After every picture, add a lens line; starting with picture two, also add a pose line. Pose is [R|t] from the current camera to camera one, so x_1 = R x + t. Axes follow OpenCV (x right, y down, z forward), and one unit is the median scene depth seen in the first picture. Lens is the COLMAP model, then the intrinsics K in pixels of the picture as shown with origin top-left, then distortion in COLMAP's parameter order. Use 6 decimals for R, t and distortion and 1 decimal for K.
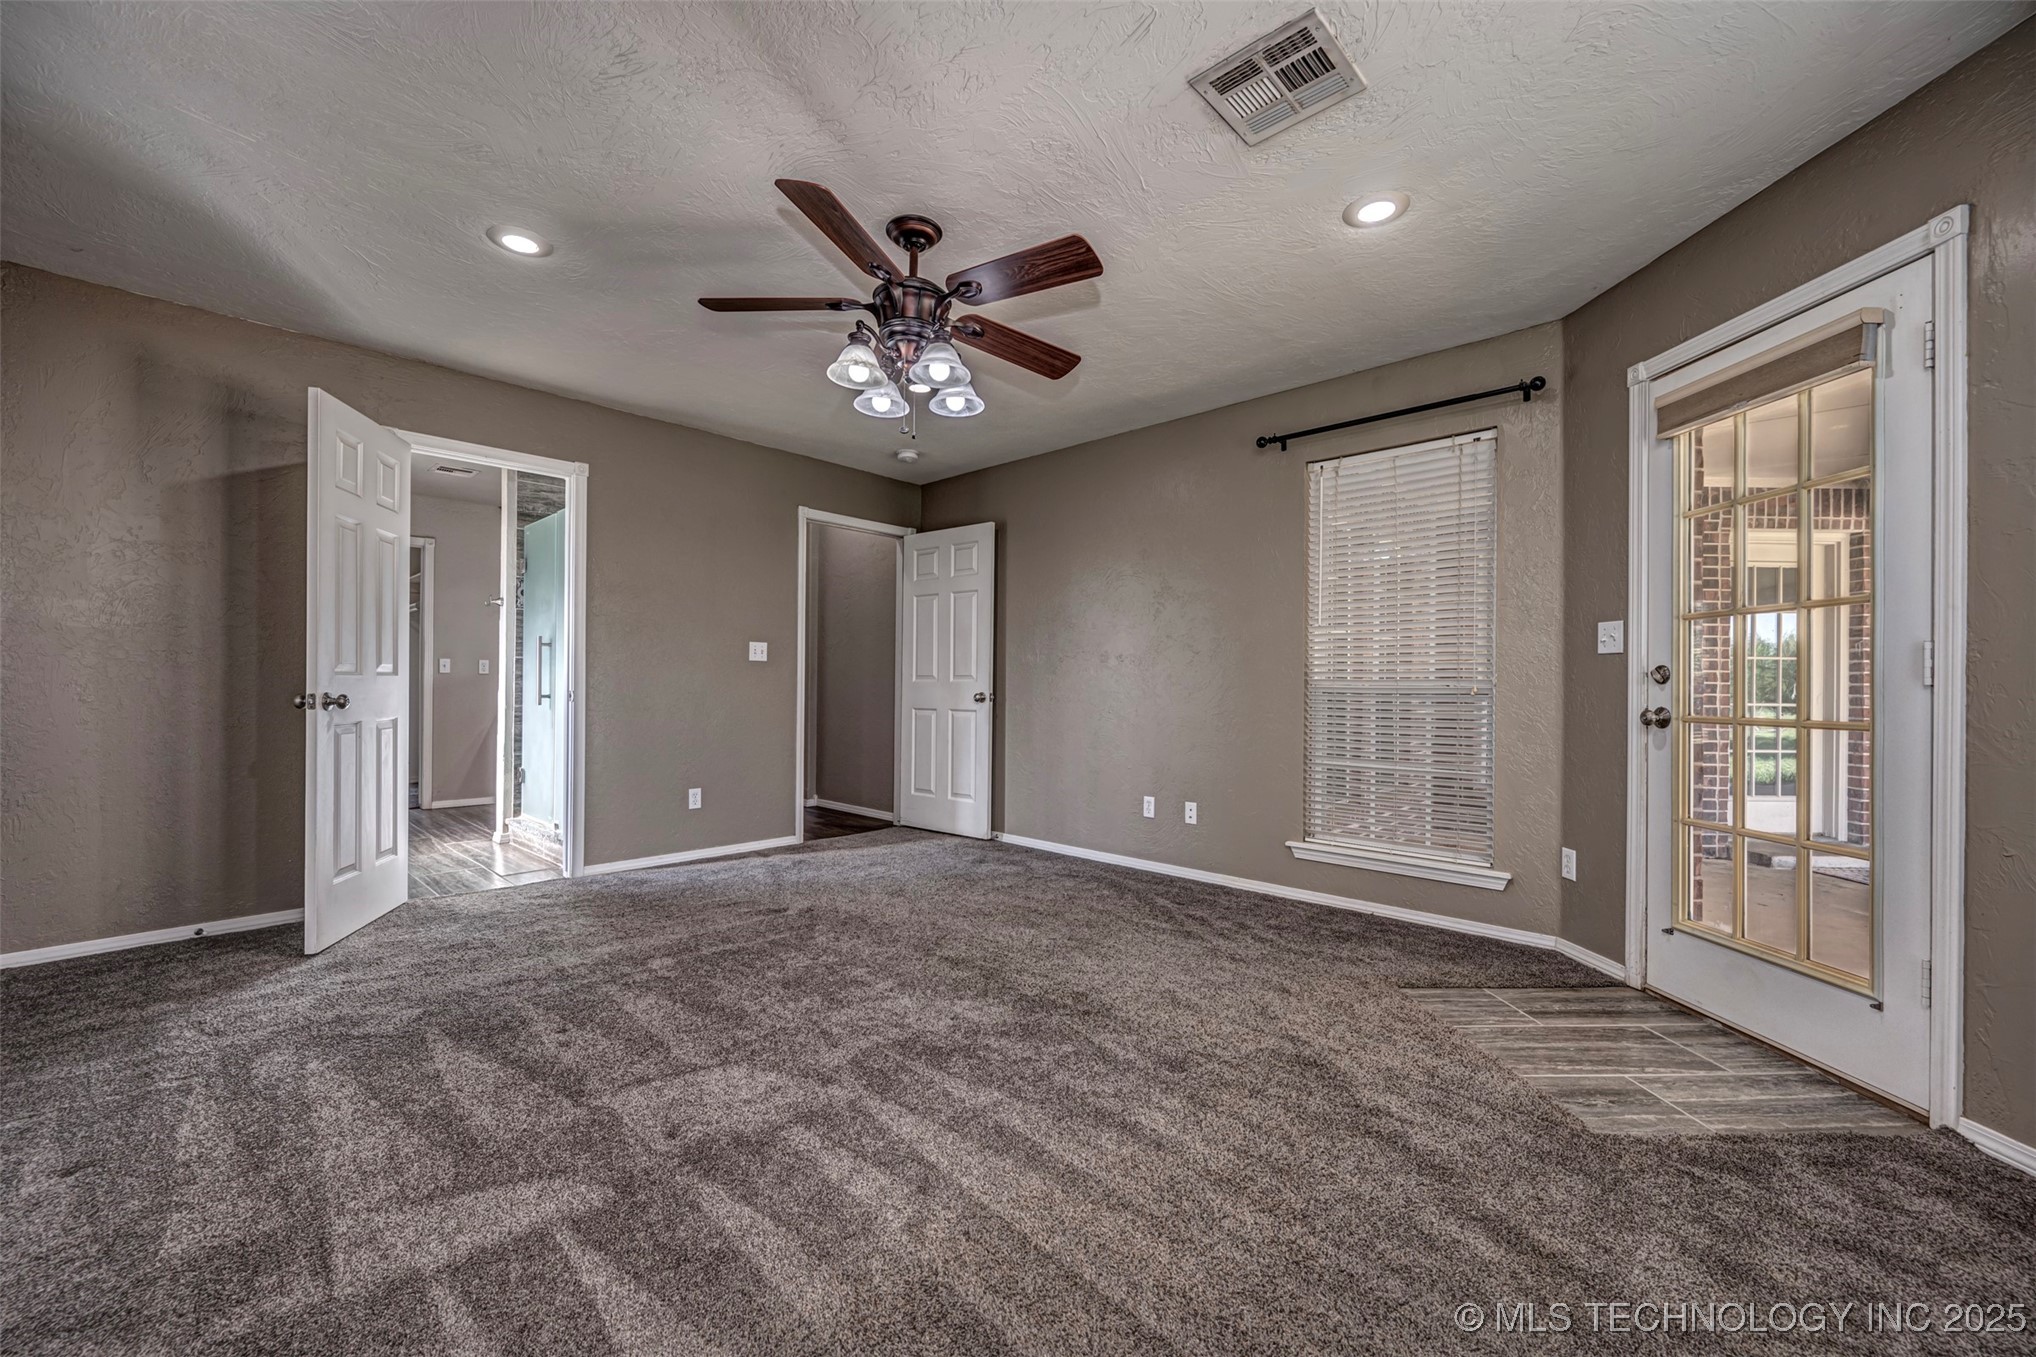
lens RADIAL K [[798.4, 0, 1018.0], [0, 798.4, 678.5], [0, 0, 1]] dist [-0.001656, -0.000021]
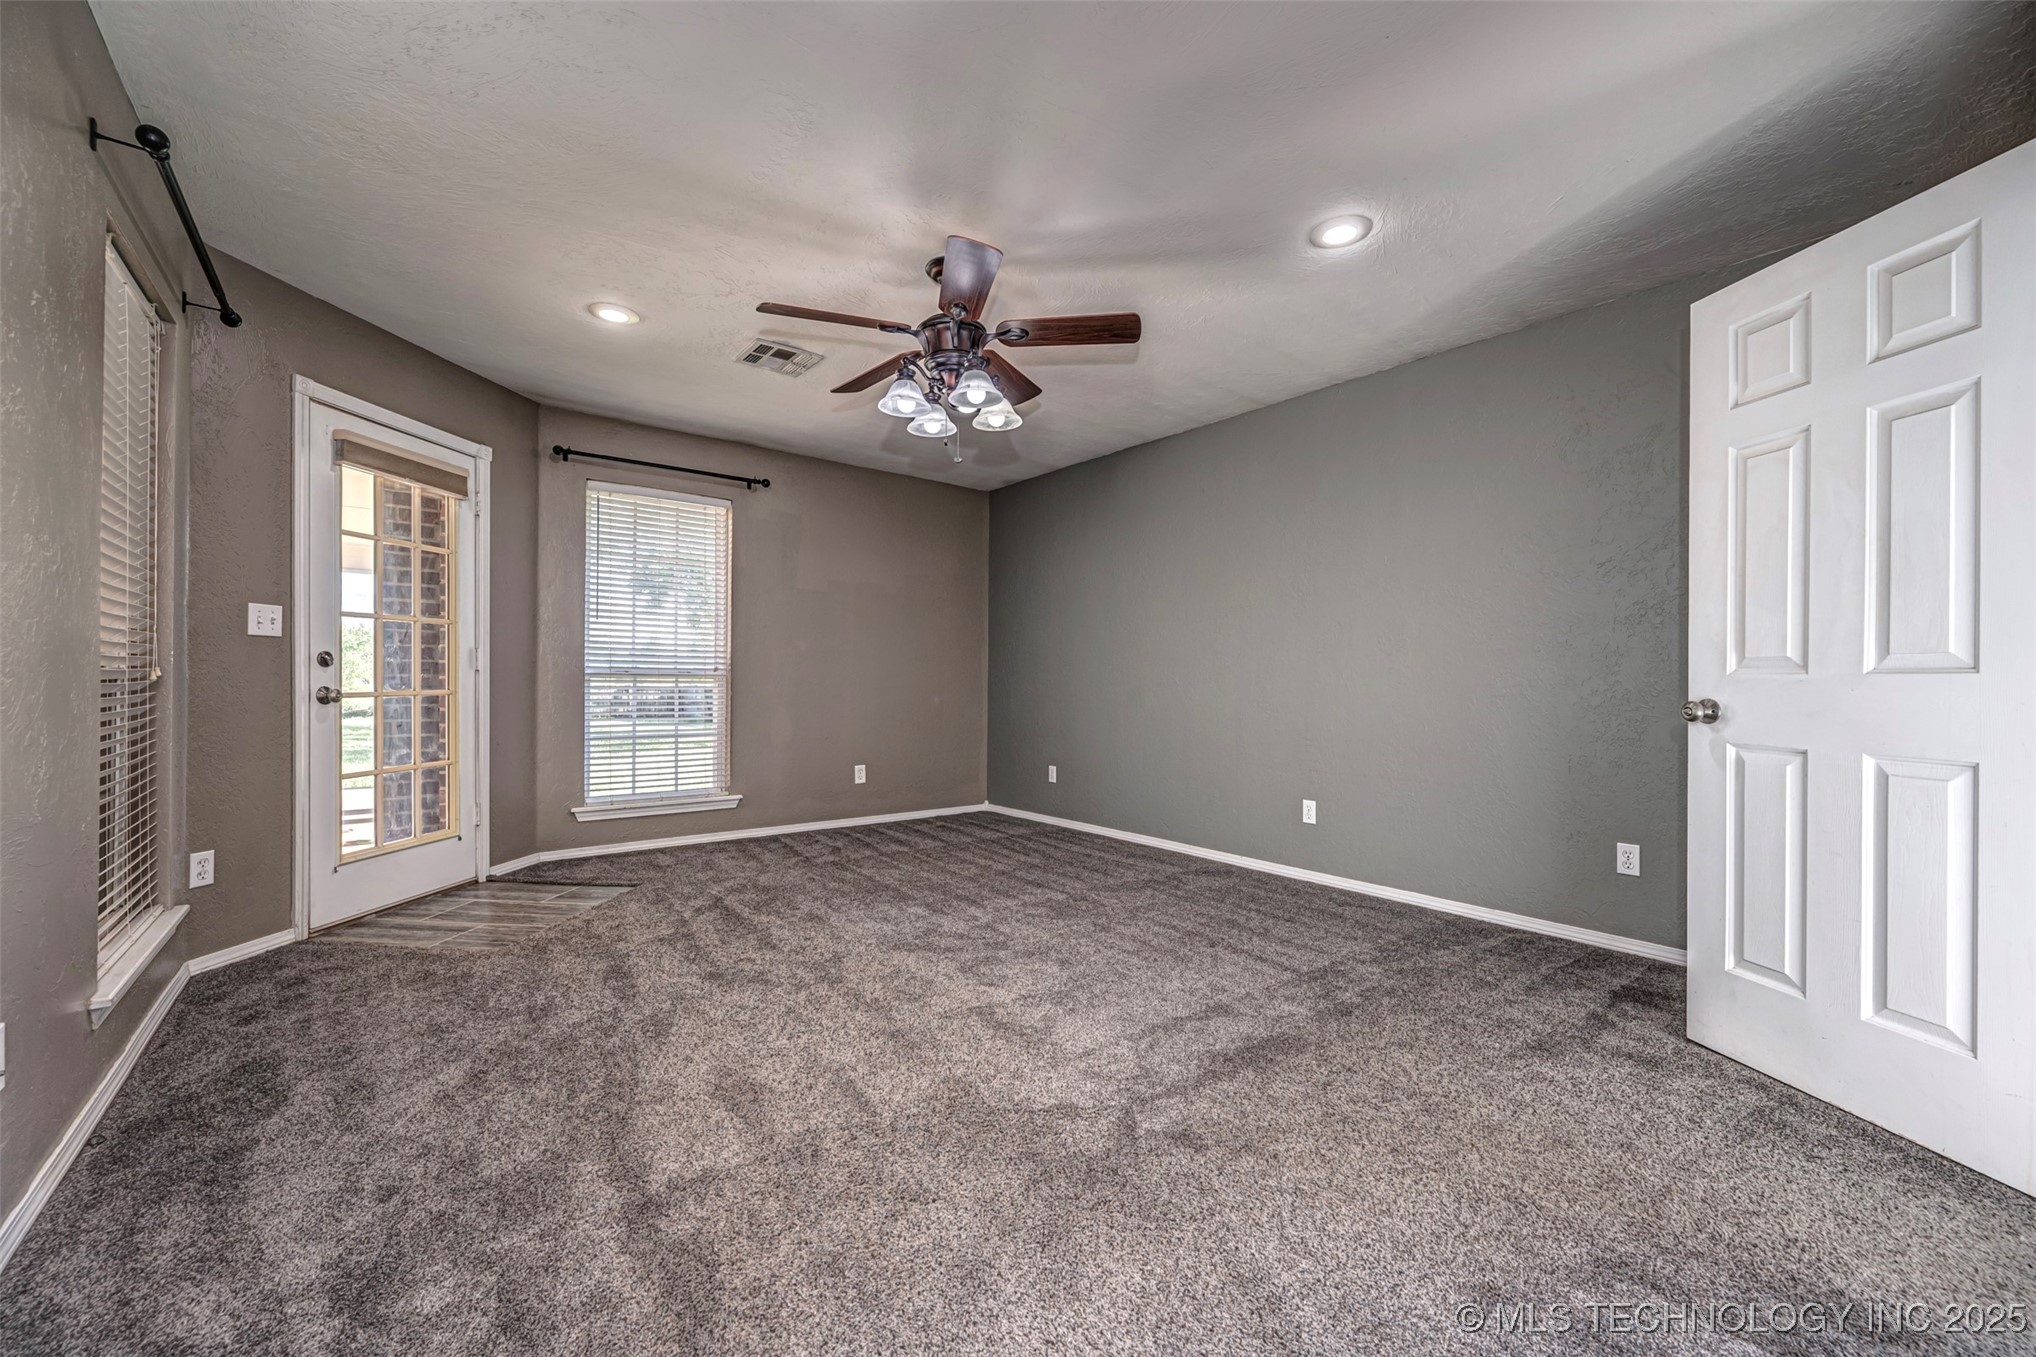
lens RADIAL K [[811.5, 0, 1017.0], [0, 811.5, 680.0], [0, 0, 1]] dist [-0.002276, -0.000057]
pose [[-0.989474, -0.015617, 0.143867, -0.382071], [-0.016395, 0.999857, -0.004225, 0.014246], [-0.143780, -0.006539, -0.989588, 2.048267]]
